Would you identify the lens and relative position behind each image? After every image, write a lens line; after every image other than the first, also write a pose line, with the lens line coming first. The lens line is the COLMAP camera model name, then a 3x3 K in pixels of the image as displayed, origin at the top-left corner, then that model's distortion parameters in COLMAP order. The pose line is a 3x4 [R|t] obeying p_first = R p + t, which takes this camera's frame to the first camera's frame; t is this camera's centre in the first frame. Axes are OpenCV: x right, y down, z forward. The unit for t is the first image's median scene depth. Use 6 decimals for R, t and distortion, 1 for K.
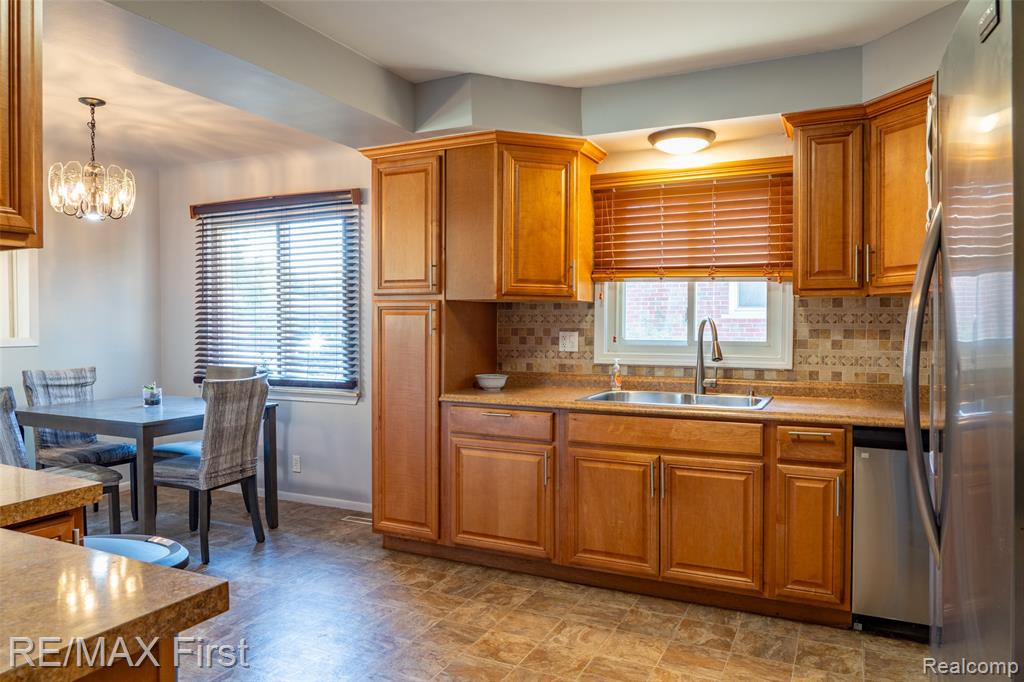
lens RADIAL K [[696.1, 0, 512.4], [0, 696.1, 335.8], [0, 0, 1]] dist [-0.021598, 0.006063]
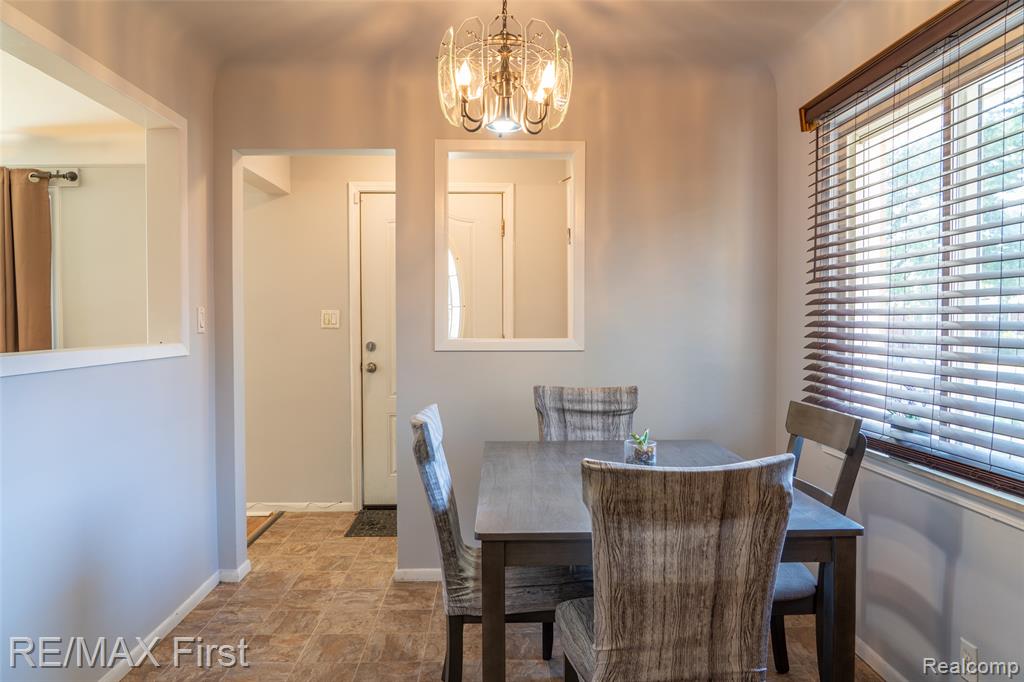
lens RADIAL K [[701.7, 0, 512.0], [0, 701.7, 341.0], [0, 0, 1]] dist [-0.008934, 0.003683]
pose [[0.464869, 0.030325, -0.884860, -0.082424], [-0.018895, 0.999525, 0.024329, -0.011664], [0.885178, 0.005410, 0.465222, 0.606489]]
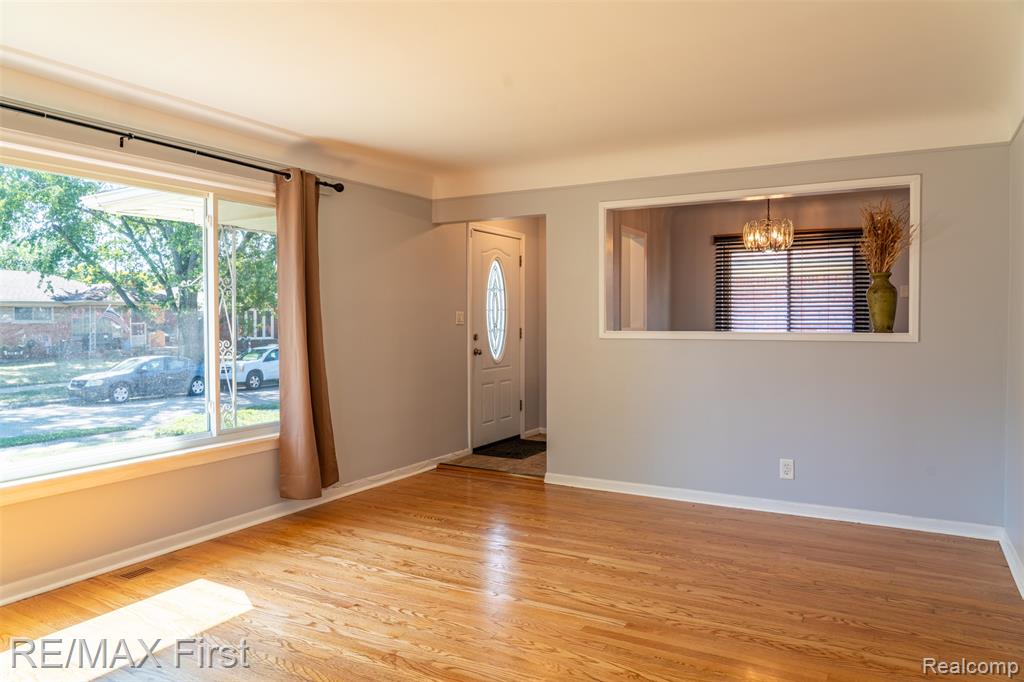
lens RADIAL K [[701.7, 0, 512.0], [0, 701.7, 341.0], [0, 0, 1]] dist [-0.008934, 0.003683]
pose [[0.998490, 0.005670, -0.054649, -0.900505], [-0.004996, 0.999910, 0.012450, 0.013509], [0.054714, -0.012158, 0.998428, -0.523410]]
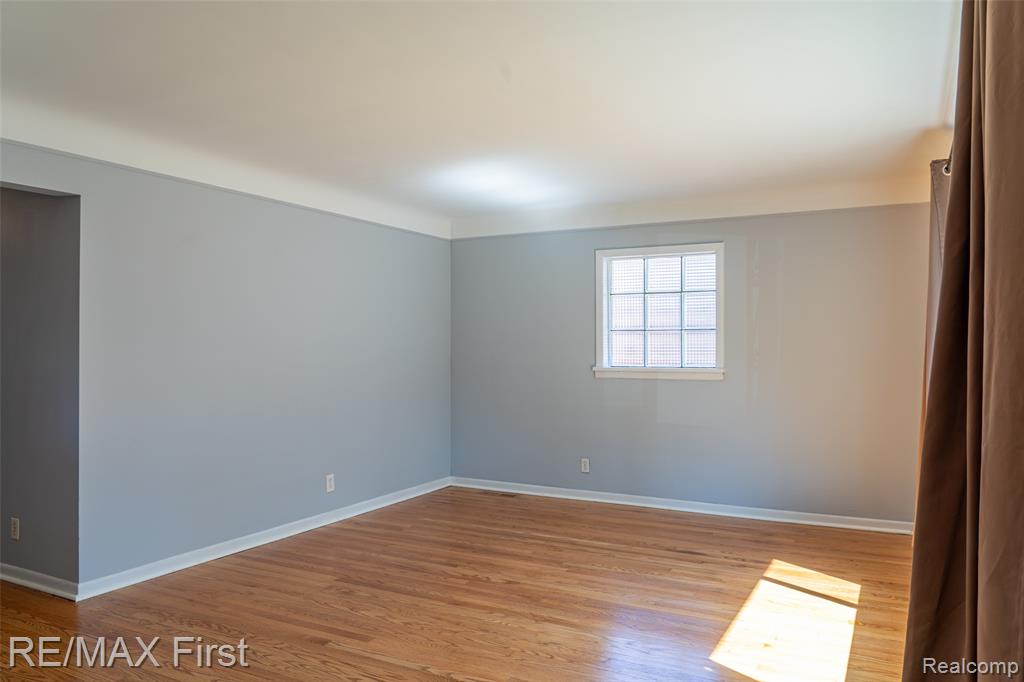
lens RADIAL K [[701.7, 0, 512.0], [0, 701.7, 341.0], [0, 0, 1]] dist [-0.008934, 0.003683]
pose [[-0.999716, 0.008490, 0.022286, -1.022001], [0.008652, 0.999937, 0.007168, -0.011170], [-0.022224, 0.007359, -0.999726, 0.768772]]
